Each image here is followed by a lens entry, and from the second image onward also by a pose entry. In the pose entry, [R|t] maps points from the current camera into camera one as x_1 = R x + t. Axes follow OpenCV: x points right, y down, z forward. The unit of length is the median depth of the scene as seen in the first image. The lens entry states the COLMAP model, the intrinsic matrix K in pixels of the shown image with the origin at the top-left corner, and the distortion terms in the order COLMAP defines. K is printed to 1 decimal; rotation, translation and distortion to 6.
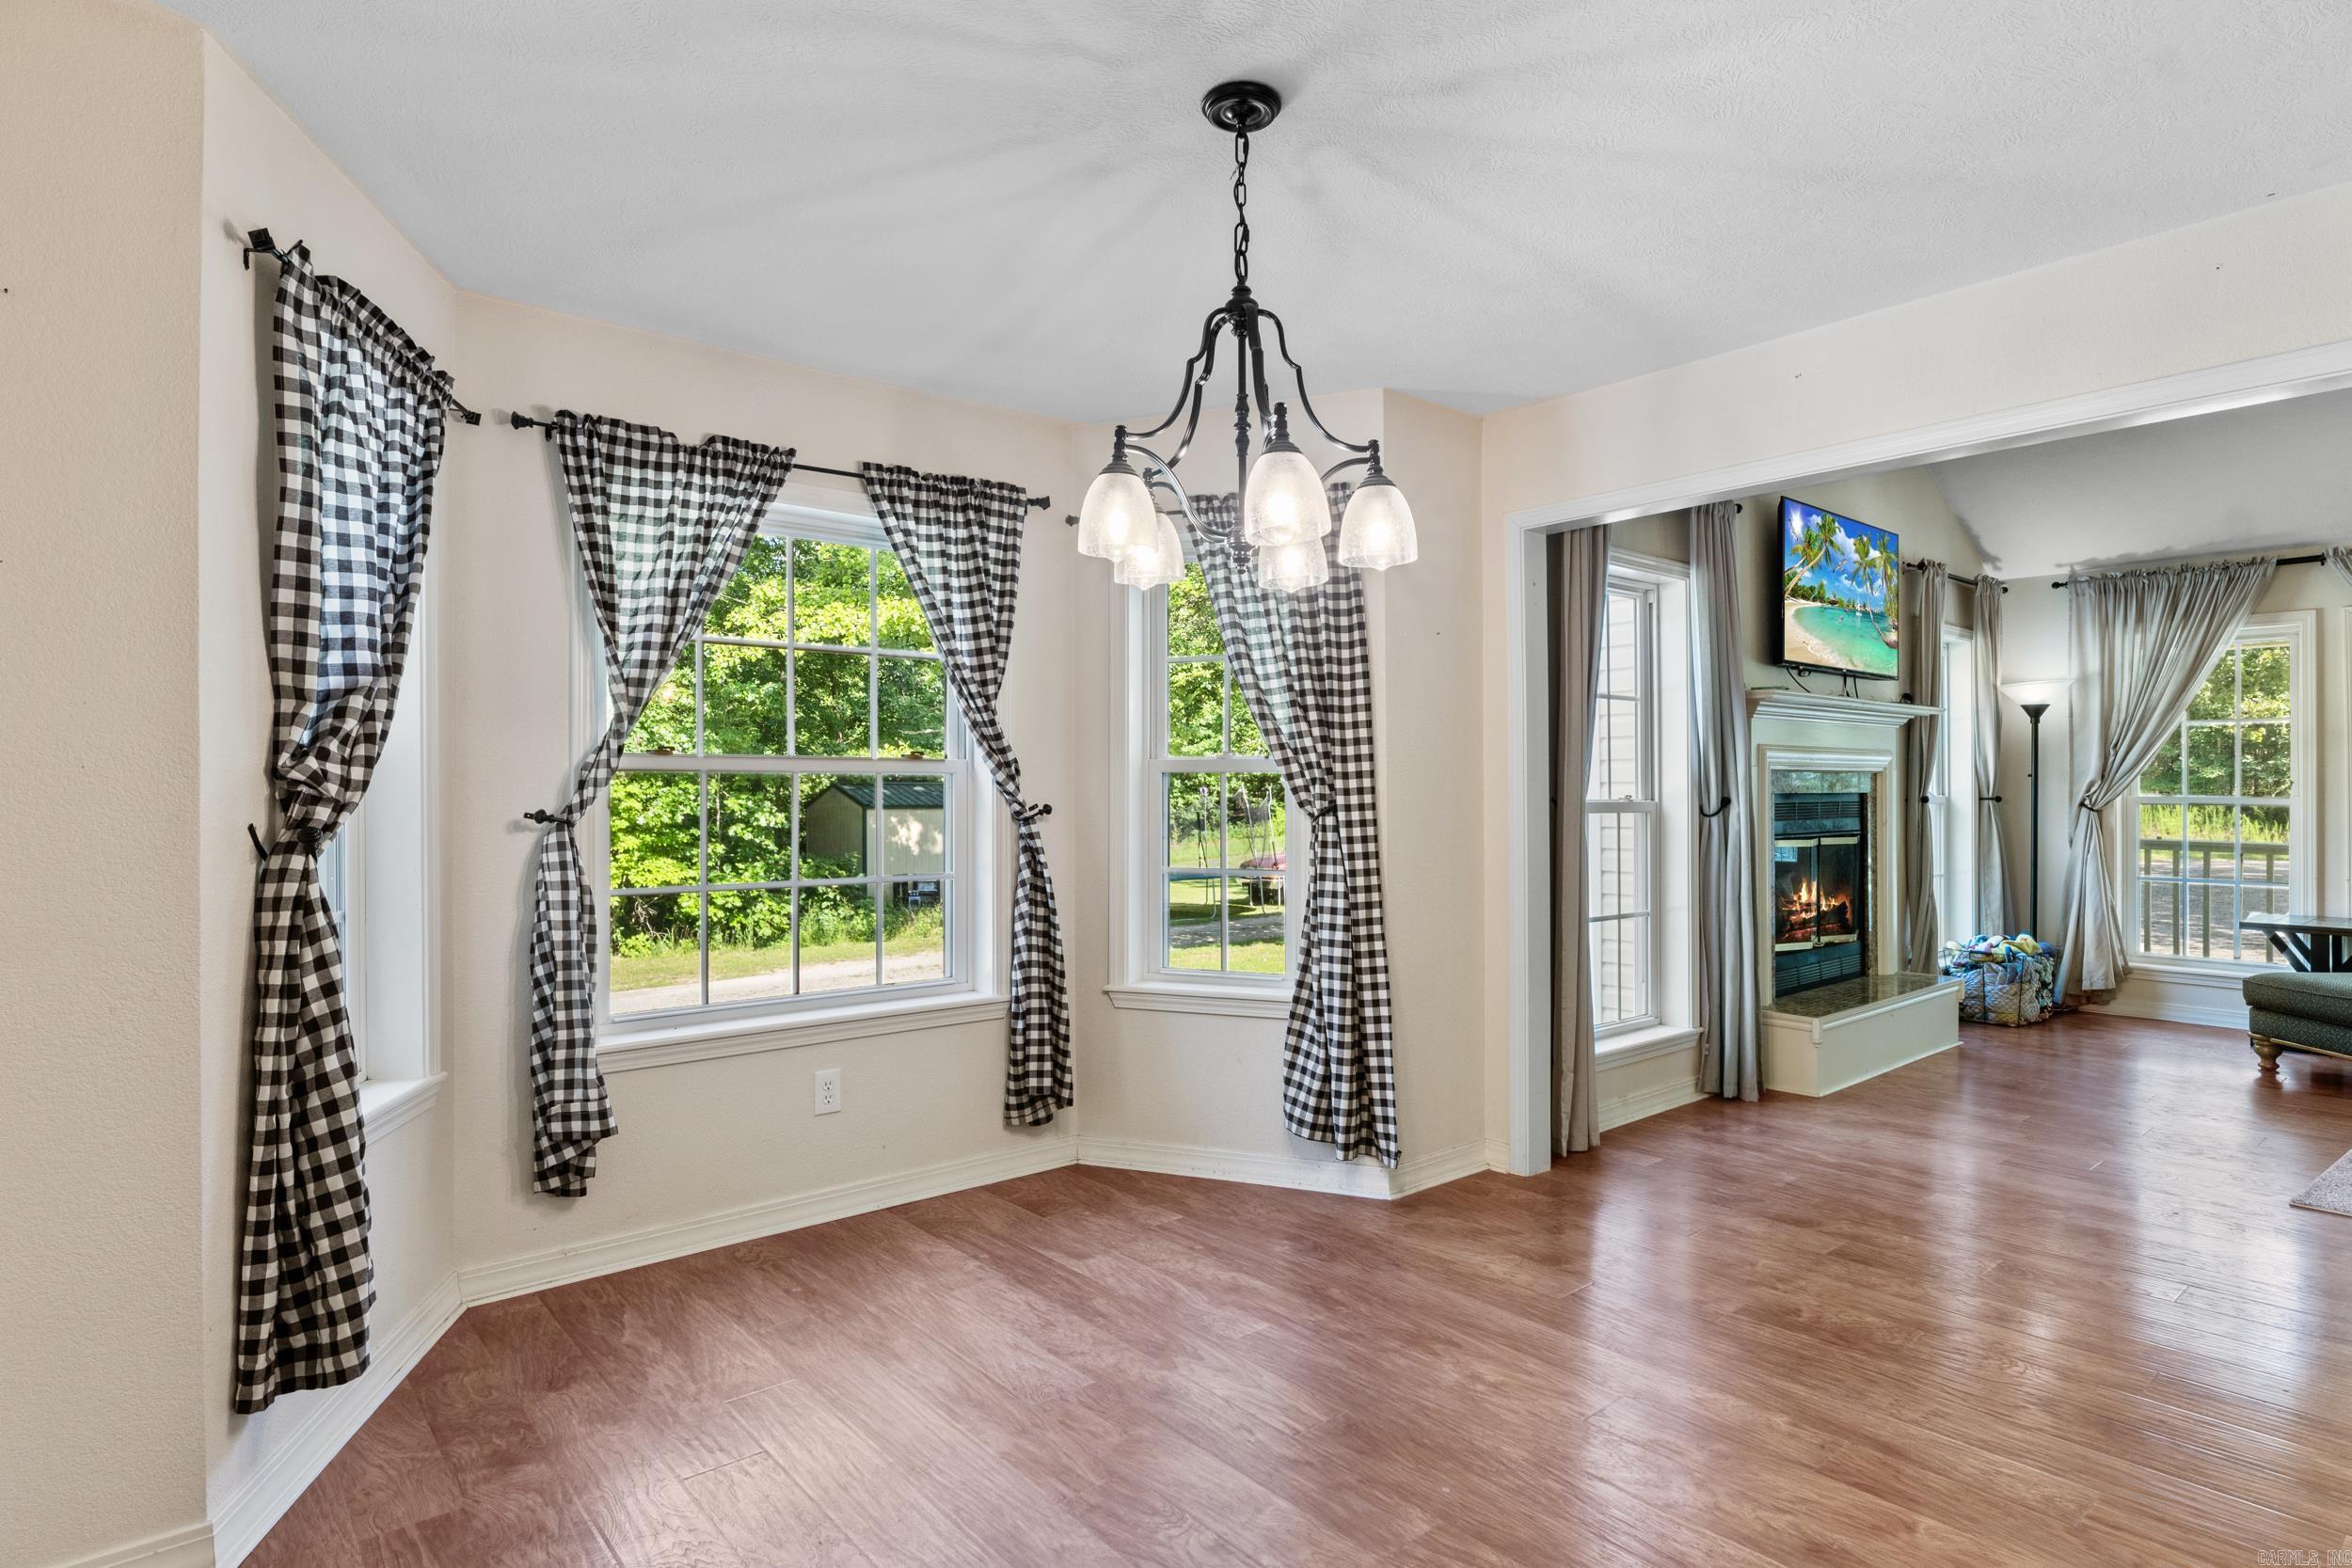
lens RADIAL K [[1231.9, 0, 1172.0], [0, 1231.9, 780.5], [0, 0, 1]] dist [-0.011694, 0.000911]
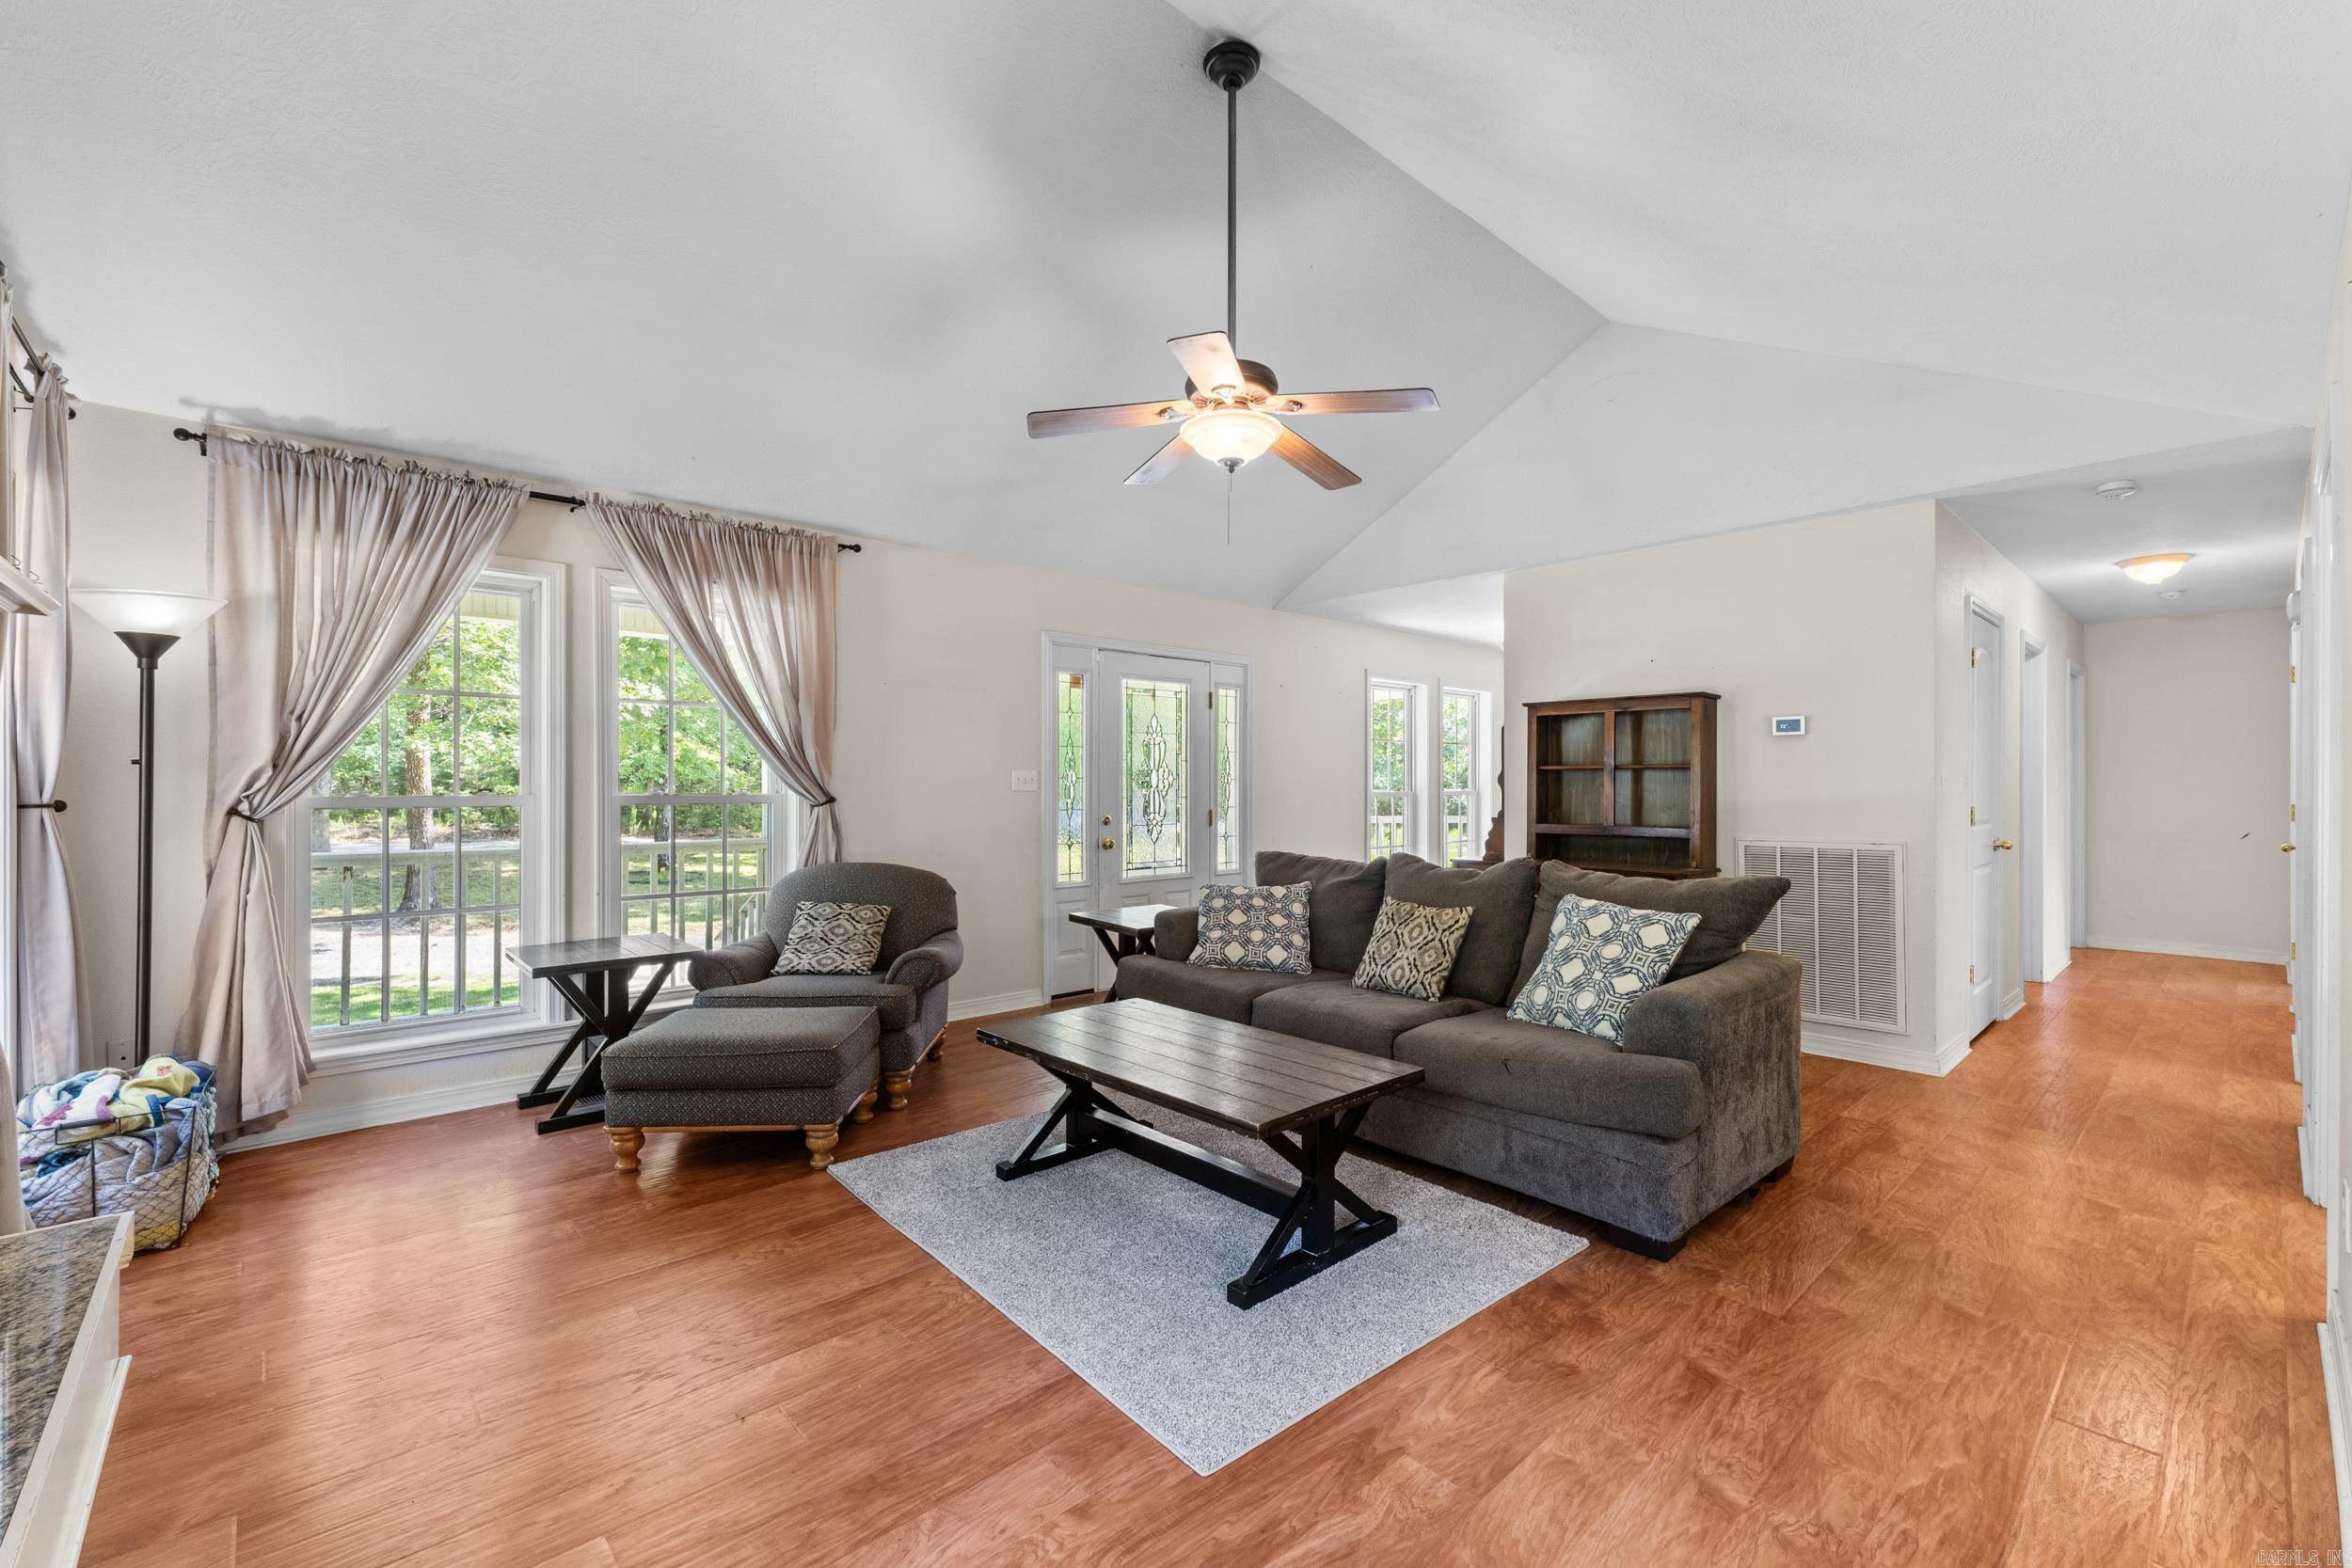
lens RADIAL K [[988.4, 0, 1188.8], [0, 988.4, 778.7], [0, 0, 1]] dist [0.004174, 0.000002]
pose [[-0.051901, 0.005418, 0.998638, 0.477725], [-0.004691, 0.999973, -0.005669, 0.008157], [-0.998641, -0.004979, -0.051874, 1.149480]]
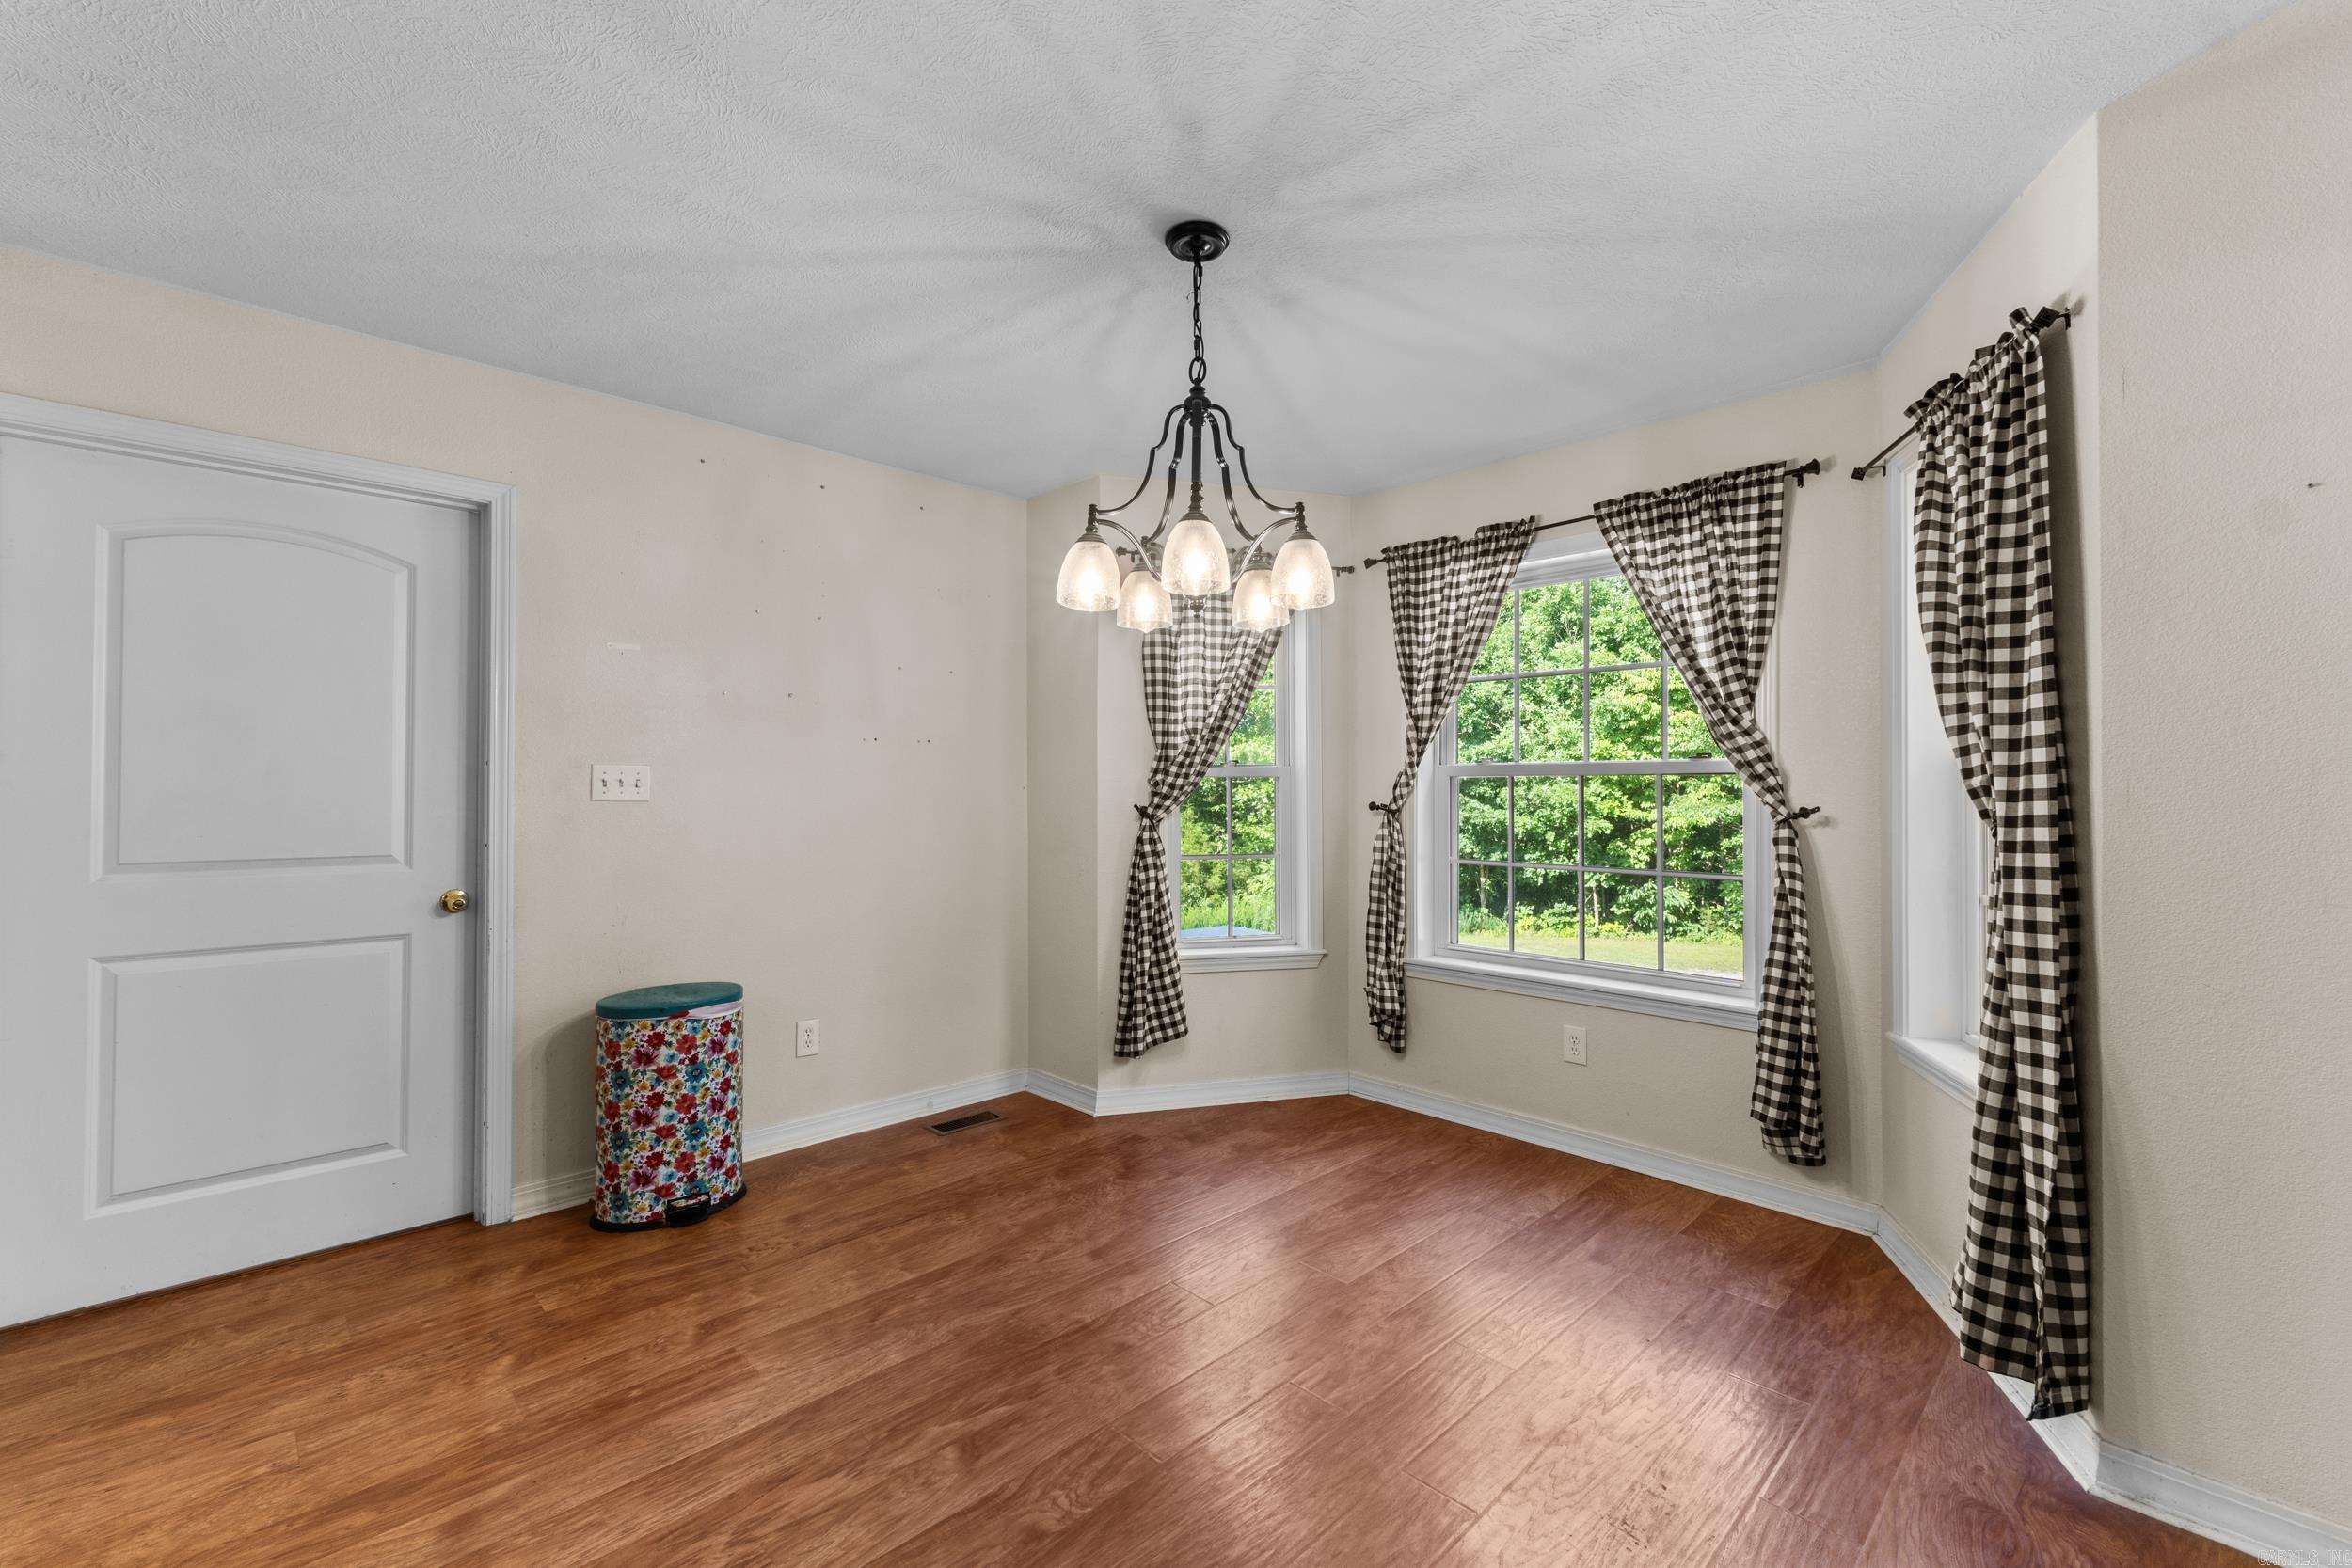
lens RADIAL K [[988.4, 0, 1188.8], [0, 988.4, 778.7], [0, 0, 1]] dist [0.004174, 0.000002]
pose [[0.079430, -0.008109, -0.996807, 0.700587], [0.006012, 0.999953, -0.007656, 0.002017], [0.996822, -0.005384, 0.079475, 0.605782]]
